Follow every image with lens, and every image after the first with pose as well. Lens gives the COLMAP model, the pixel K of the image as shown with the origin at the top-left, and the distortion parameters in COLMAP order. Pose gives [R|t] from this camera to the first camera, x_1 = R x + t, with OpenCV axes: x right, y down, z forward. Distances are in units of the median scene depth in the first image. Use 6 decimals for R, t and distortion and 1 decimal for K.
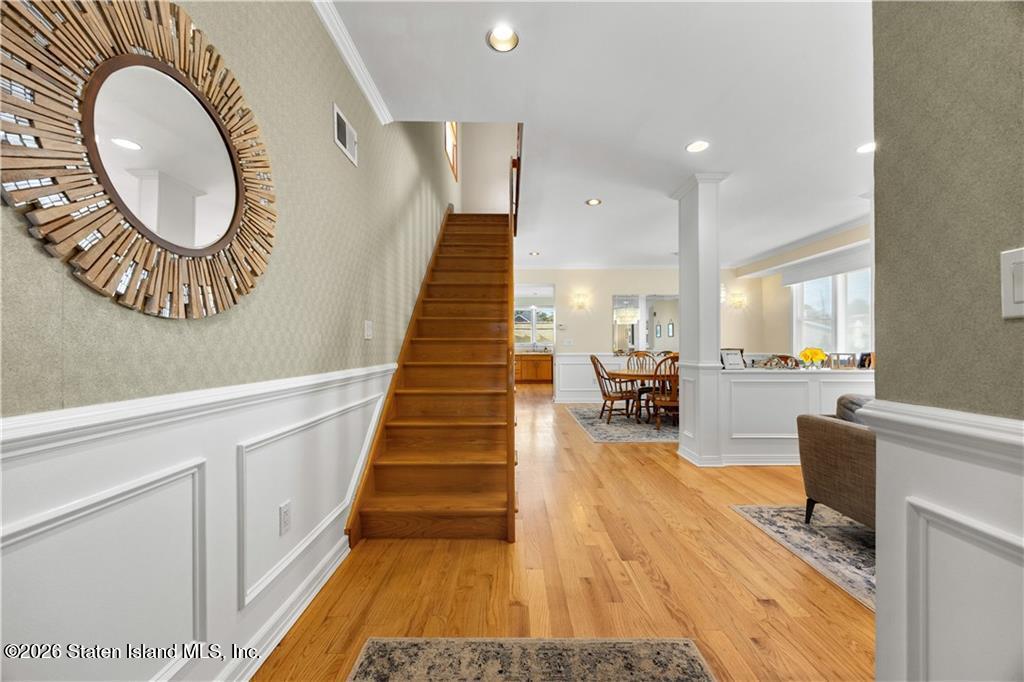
lens RADIAL K [[402.0, 0, 517.0], [0, 402.0, 344.0], [0, 0, 1]] dist [0.000057, -0.000334]
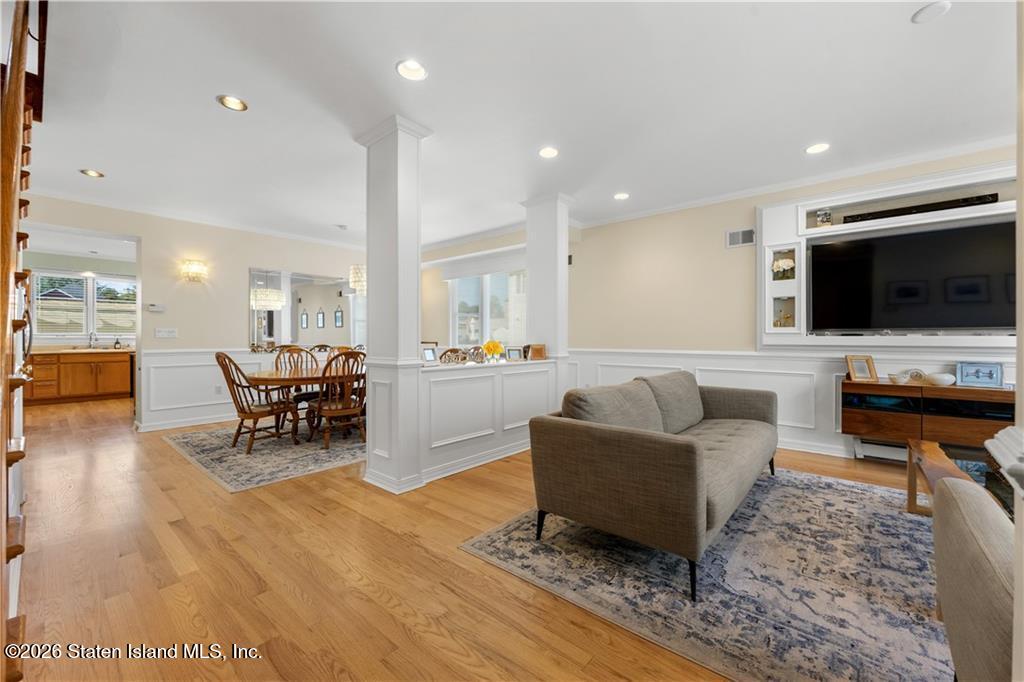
lens RADIAL K [[402.0, 0, 514.7], [0, 402.0, 337.8], [0, 0, 1]] dist [0.000057, -0.000334]
pose [[0.655532, 0.003175, 0.755161, 0.010919], [-0.005291, 0.999986, 0.000388, 0.001212], [-0.755149, -0.004250, 0.655539, 0.285845]]
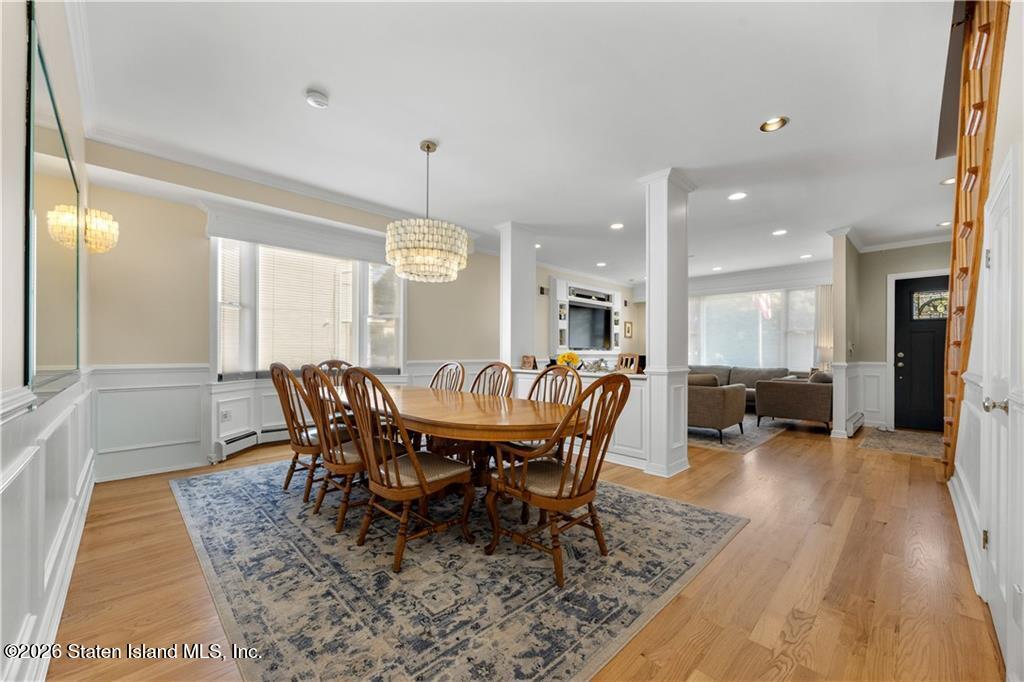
lens RADIAL K [[402.0, 0, 513.6], [0, 402.0, 351.4], [0, 0, 1]] dist [0.000057, -0.000334]
pose [[-0.698986, 0.000761, 0.715135, 0.022180], [-0.007084, 0.999943, -0.007988, 0.017020], [-0.715100, -0.010650, -0.698941, 1.939057]]
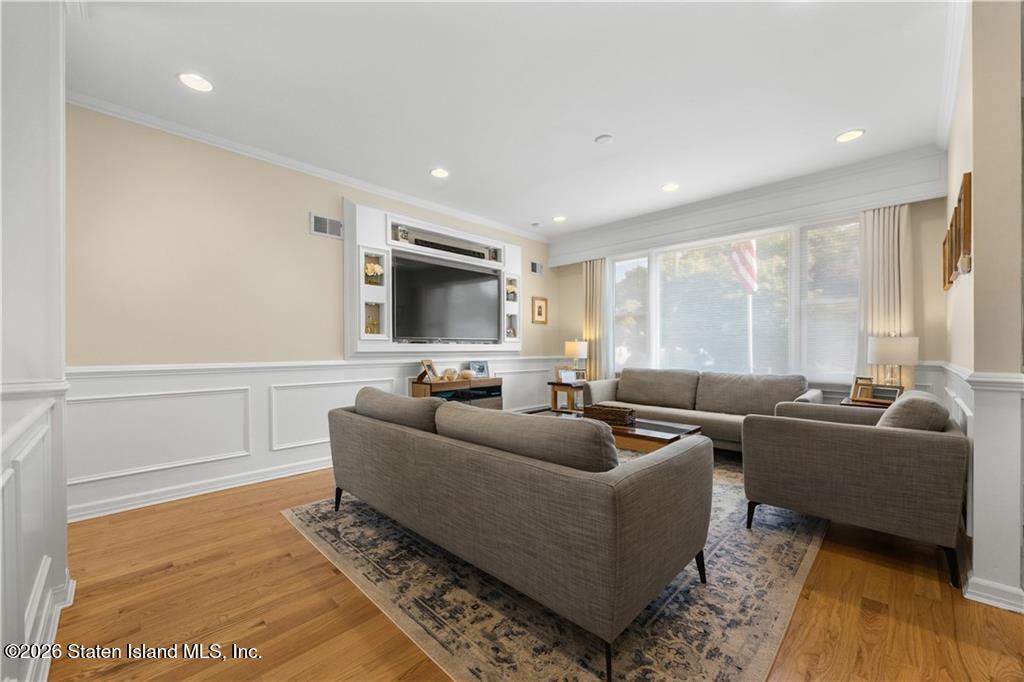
lens RADIAL K [[402.0, 0, 513.9], [0, 402.0, 346.4], [0, 0, 1]] dist [0.000057, -0.000334]
pose [[-0.713169, 0.005488, 0.700970, 0.287204], [-0.001815, 0.999952, -0.009675, 0.011337], [-0.700989, -0.008172, -0.713125, 0.903199]]
